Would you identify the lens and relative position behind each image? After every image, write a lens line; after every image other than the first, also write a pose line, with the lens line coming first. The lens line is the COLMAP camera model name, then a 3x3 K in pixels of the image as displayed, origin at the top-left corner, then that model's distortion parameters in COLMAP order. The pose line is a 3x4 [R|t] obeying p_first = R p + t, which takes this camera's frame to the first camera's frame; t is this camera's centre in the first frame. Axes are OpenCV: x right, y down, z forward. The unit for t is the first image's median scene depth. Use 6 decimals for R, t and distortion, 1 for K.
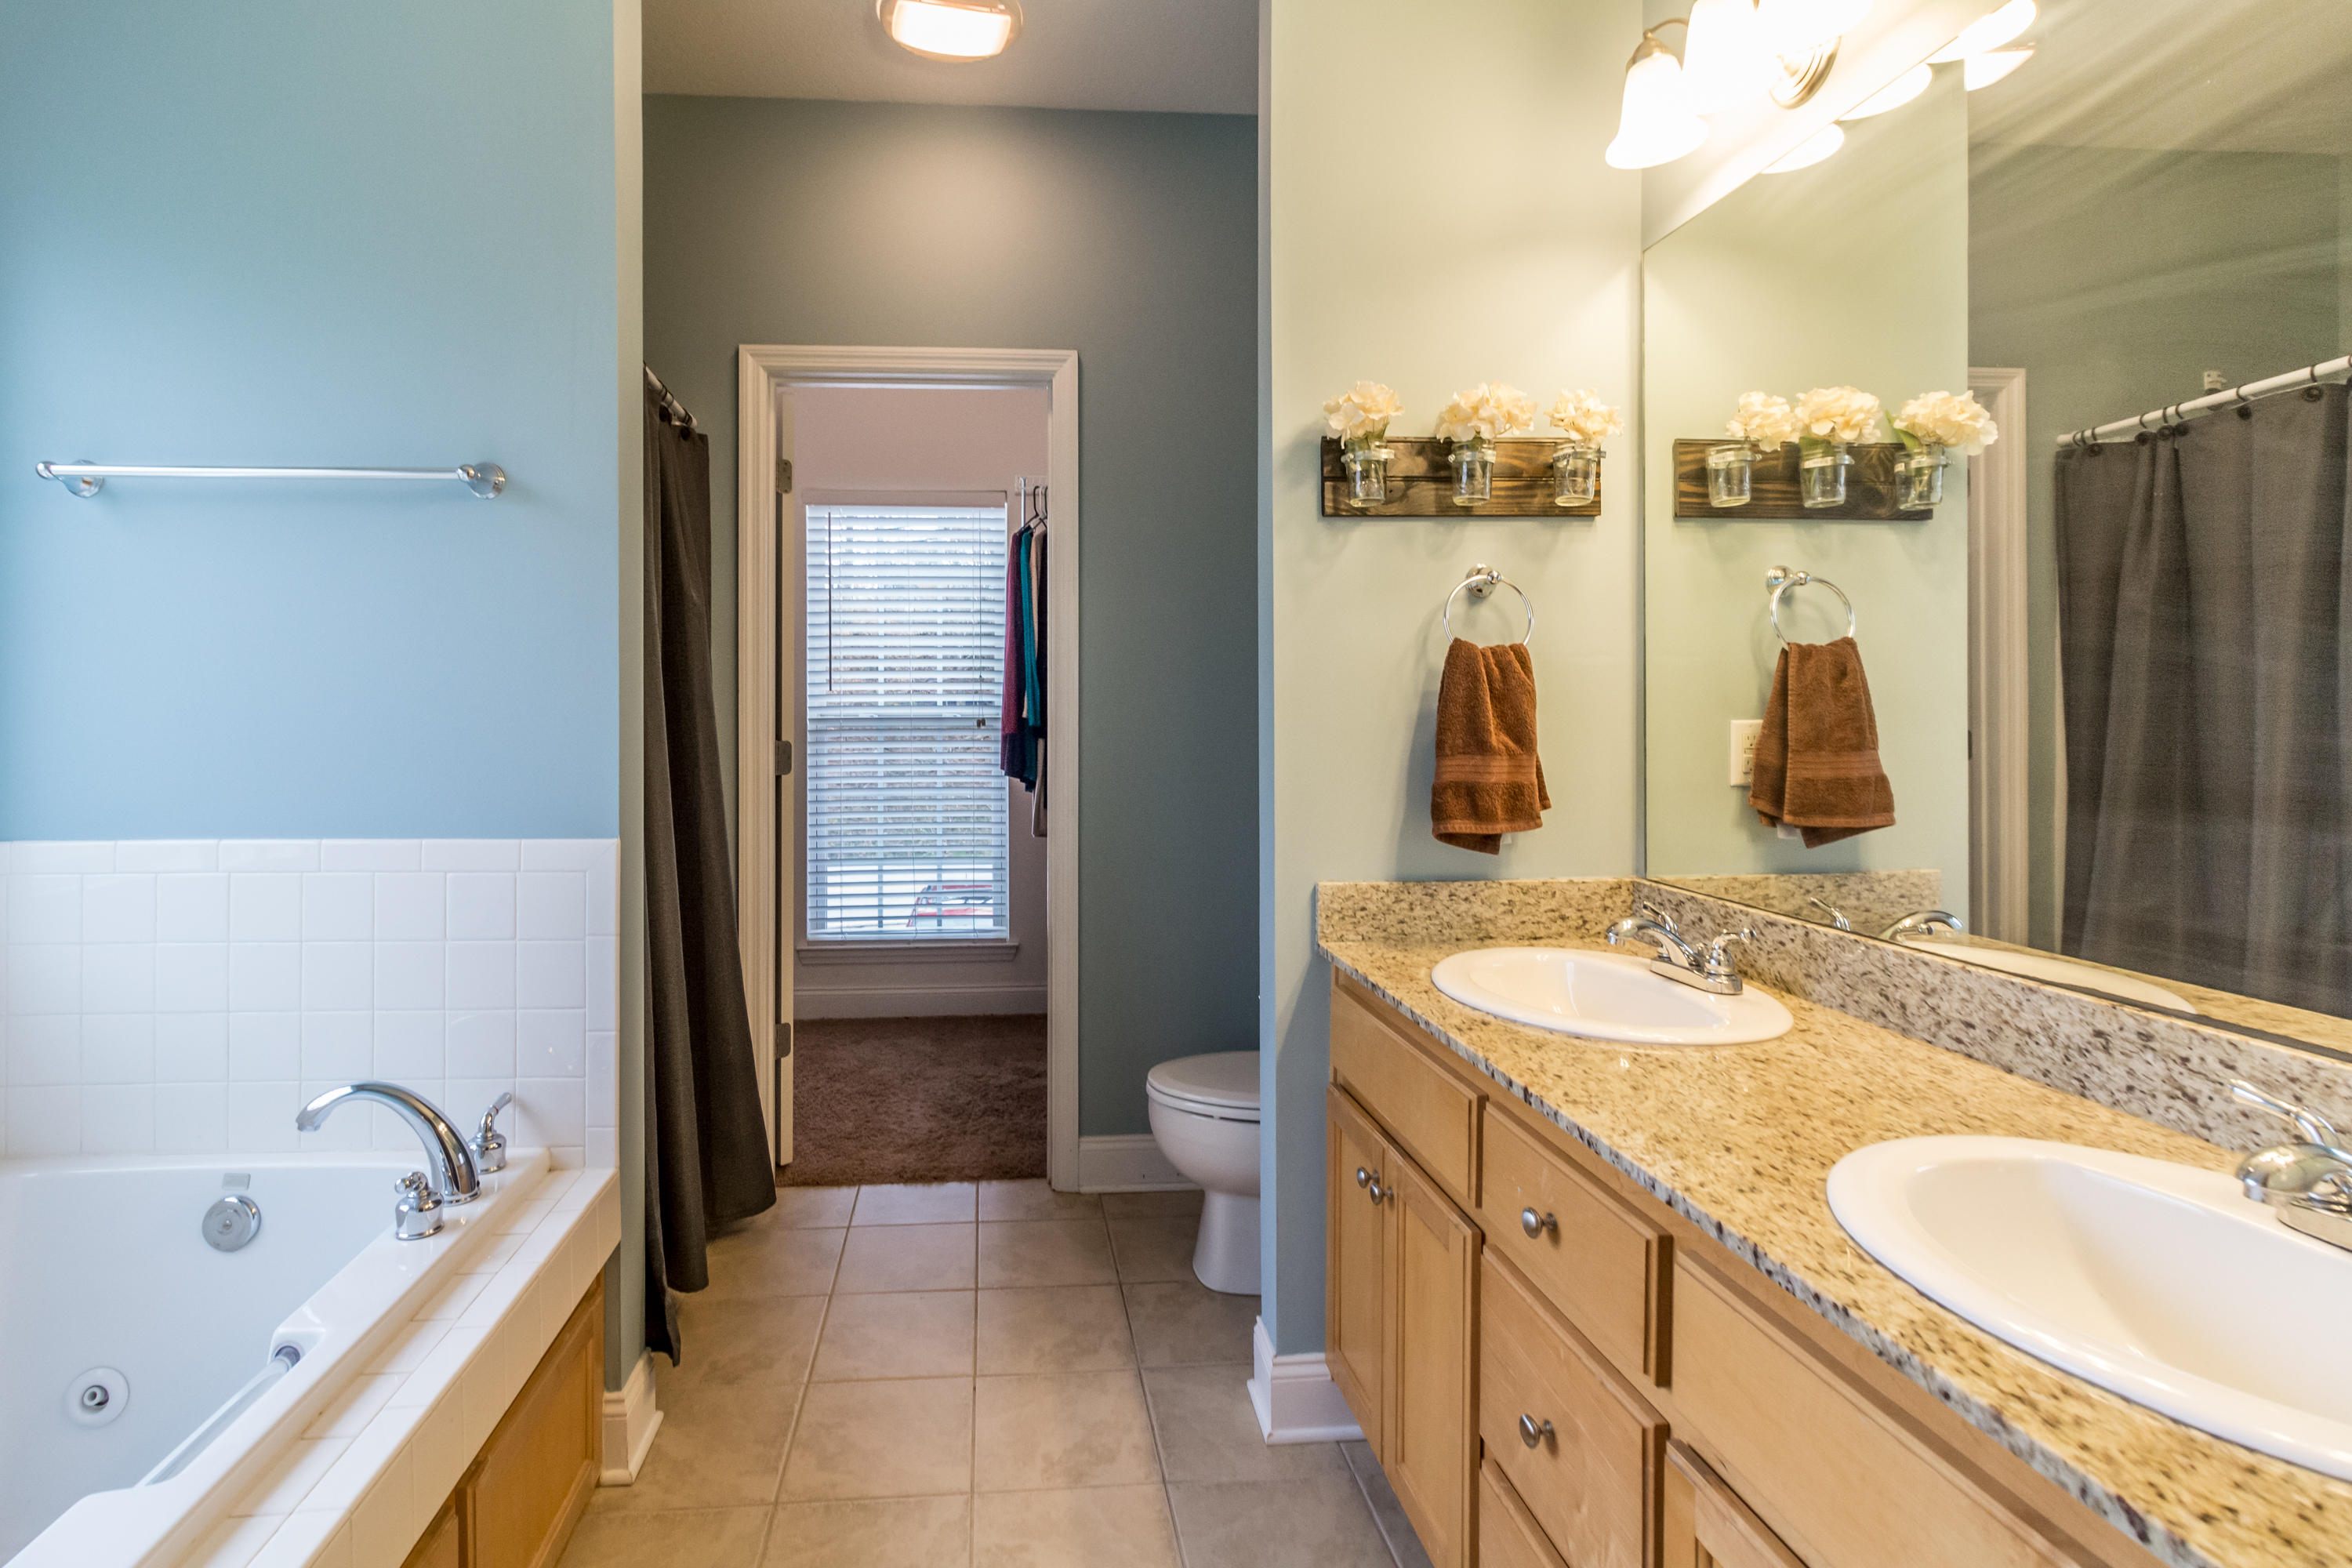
lens RADIAL K [[1141.2, 0, 1092.1], [0, 1141.2, 677.5], [0, 0, 1]] dist [-0.004664, -0.000763]
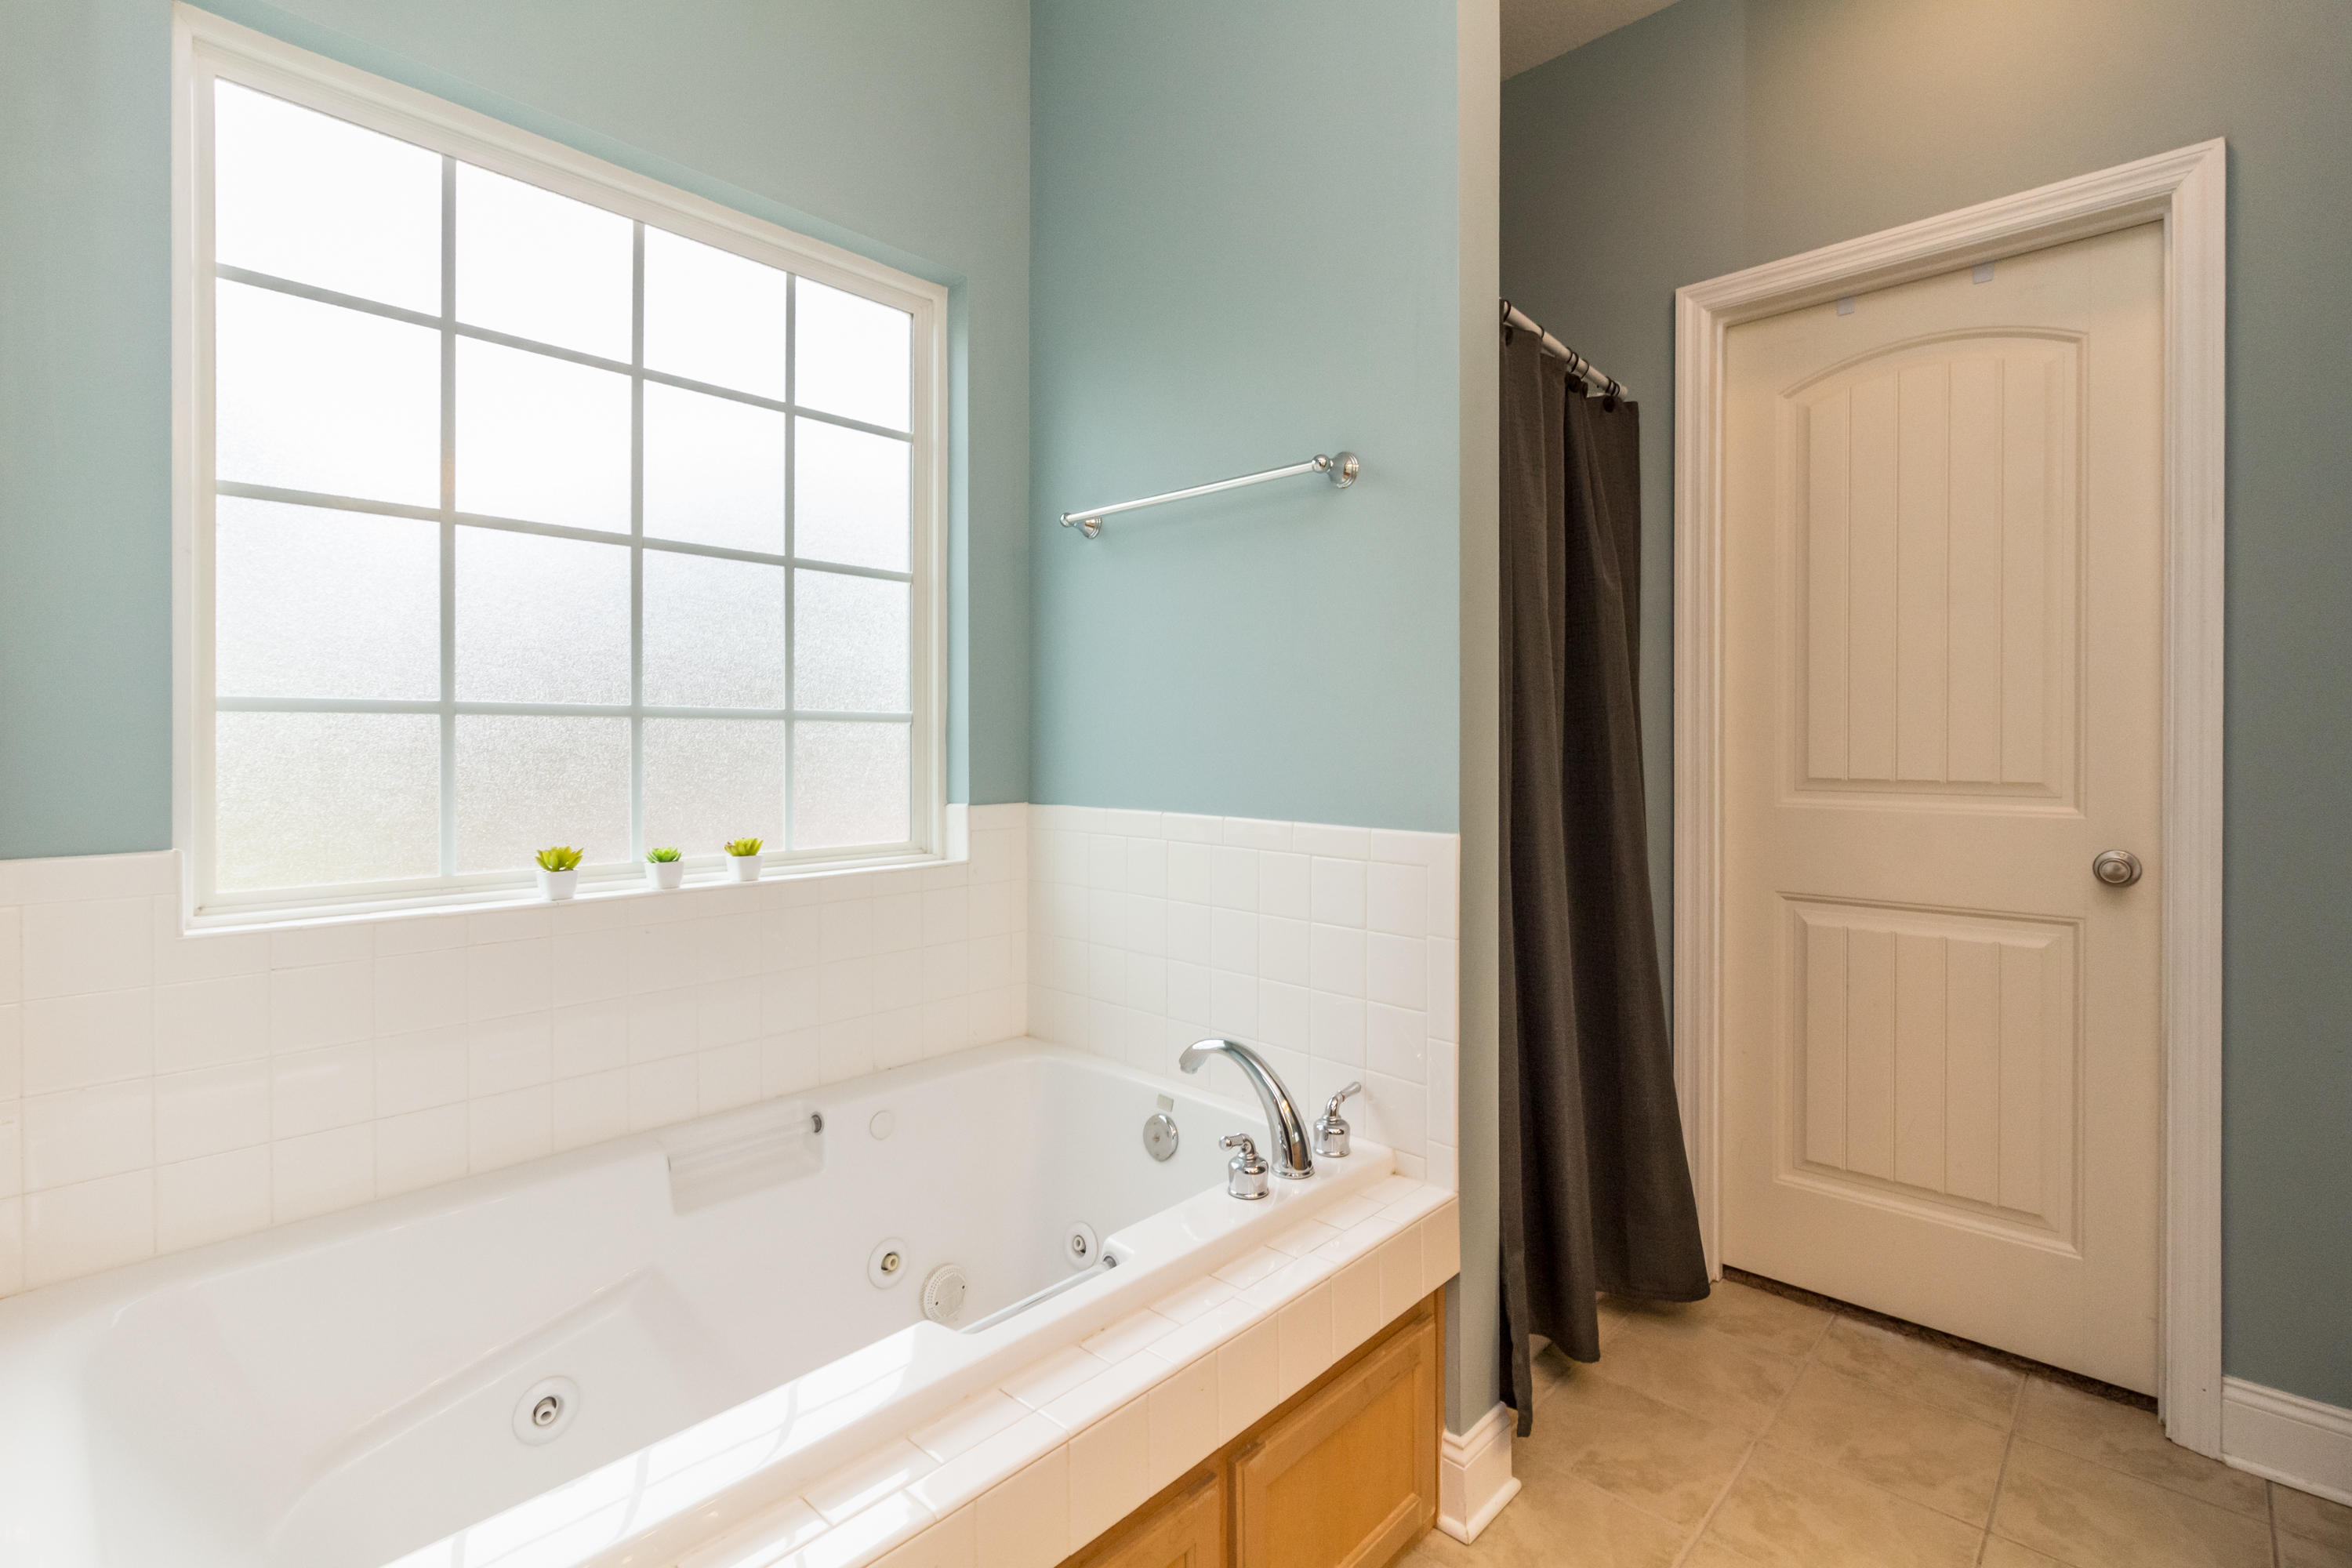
lens RADIAL K [[1115.6, 0, 1136.1], [0, 1115.6, 729.2], [0, 0, 1]] dist [0.002451, 0.000820]
pose [[0.661395, 0.000078, -0.750038, 0.090292], [0.011677, 0.999878, 0.010400, 0.045767], [0.749947, -0.015637, 0.661313, 0.222353]]
